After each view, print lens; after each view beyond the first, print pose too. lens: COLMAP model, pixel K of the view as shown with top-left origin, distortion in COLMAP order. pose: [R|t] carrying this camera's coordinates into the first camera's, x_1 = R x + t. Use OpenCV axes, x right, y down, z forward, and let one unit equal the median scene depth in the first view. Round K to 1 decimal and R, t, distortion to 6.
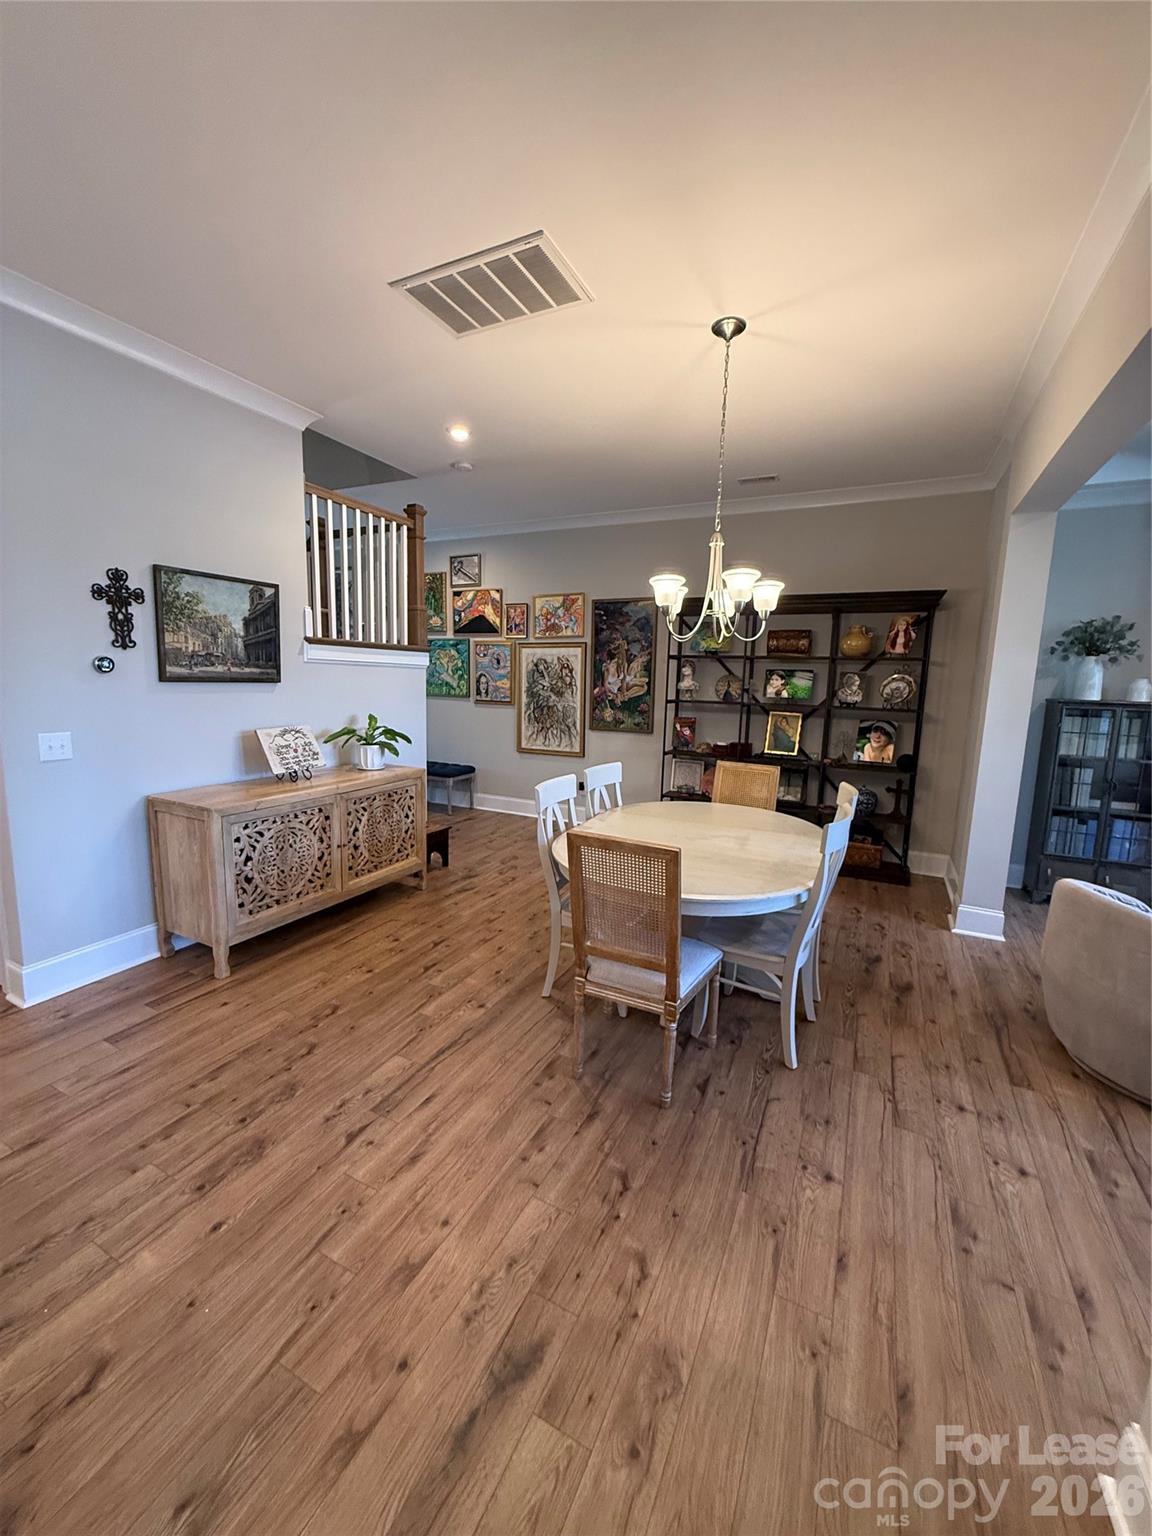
lens RADIAL K [[612.8, 0, 575.3], [0, 612.8, 766.5], [0, 0, 1]] dist [0.002915, 0.001549]
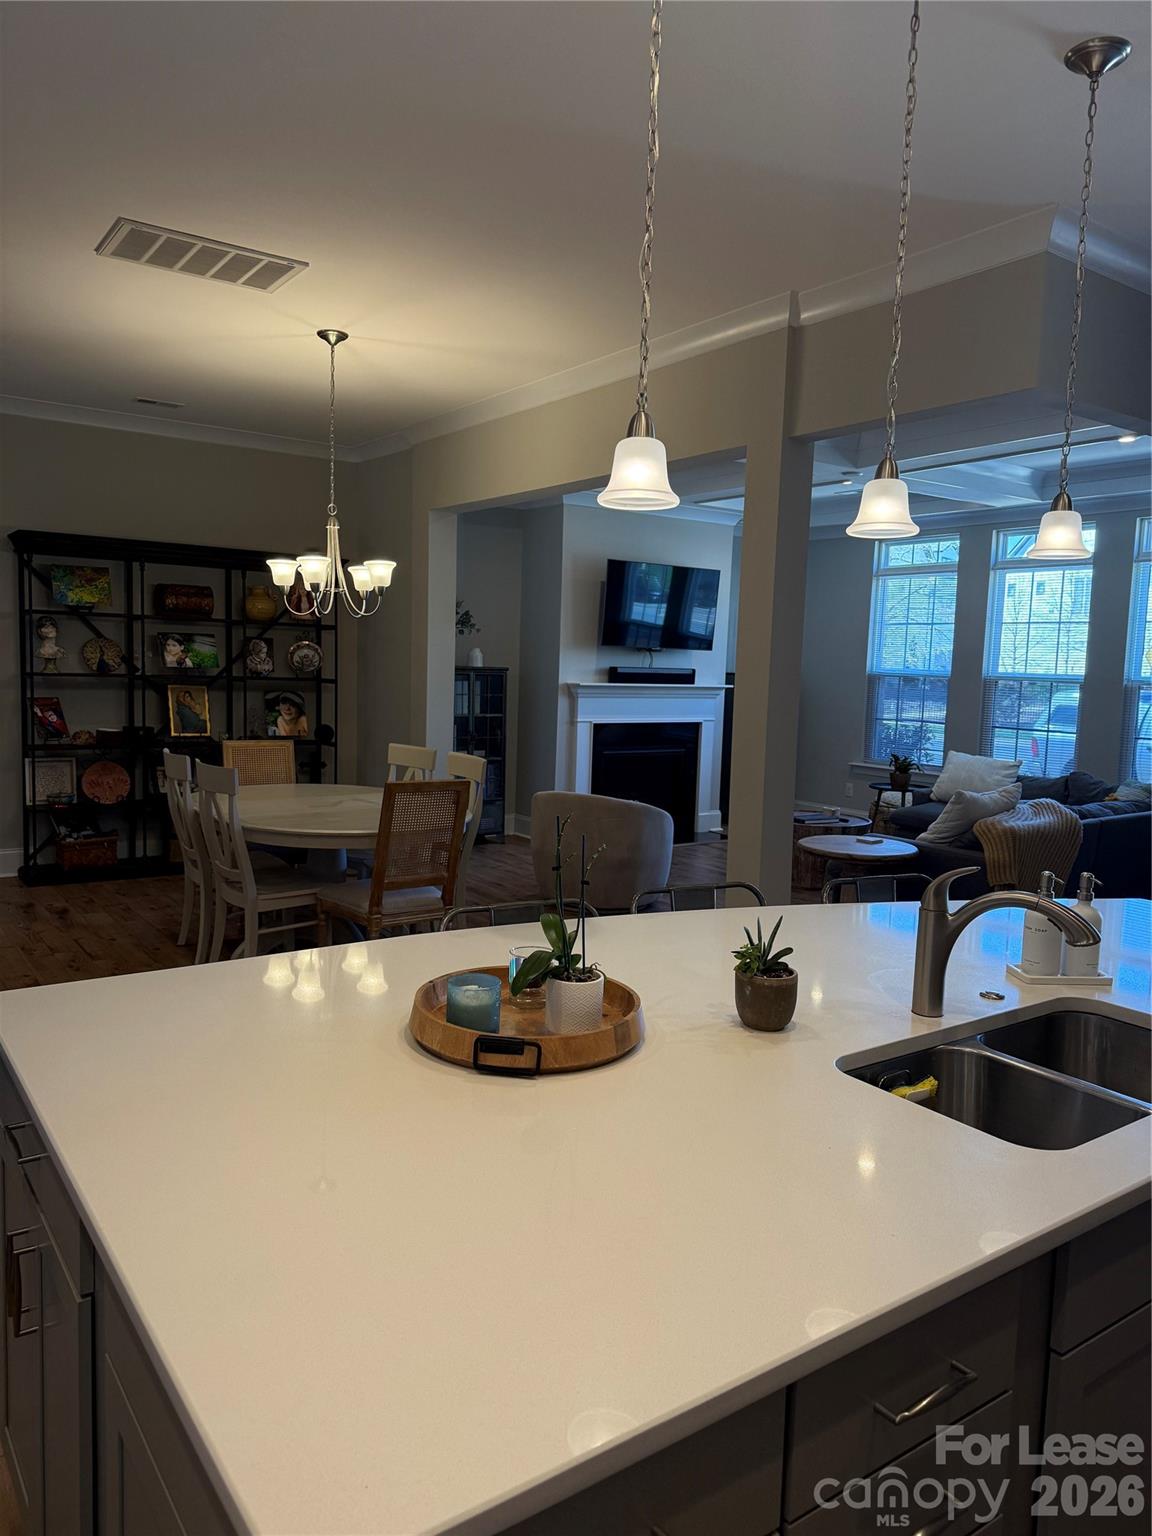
lens RADIAL K [[1083.6, 0, 568.1], [0, 1083.6, 760.1], [0, 0, 1]] dist [0.061650, -0.043845]
pose [[0.473799, -0.092696, 0.875741, -0.743256], [0.112764, 0.992644, 0.044062, 0.004179], [-0.873384, 0.077875, 0.480766, -0.144769]]
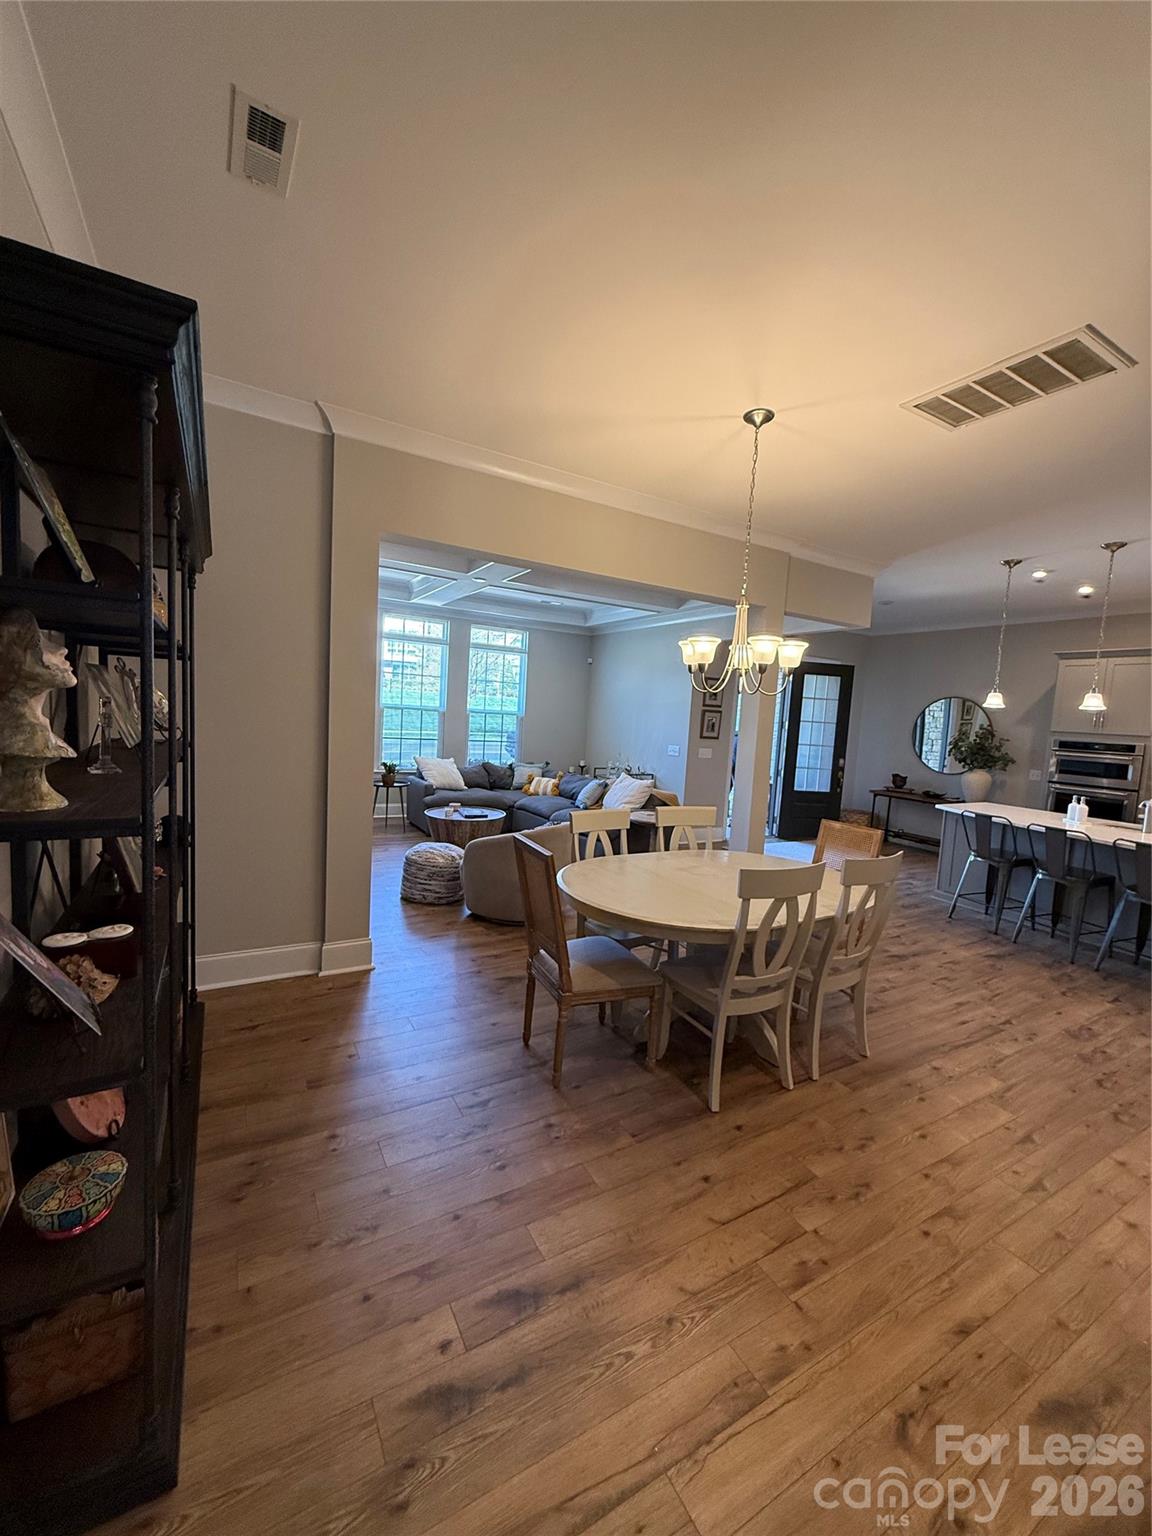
lens RADIAL K [[612.8, 0, 574.7], [0, 612.8, 764.0], [0, 0, 1]] dist [0.002915, 0.001549]
pose [[-0.829723, -0.122995, 0.544455, -0.087622], [0.002422, 0.974618, 0.223862, -0.192601], [-0.558170, 0.187062, -0.808365, 1.210588]]
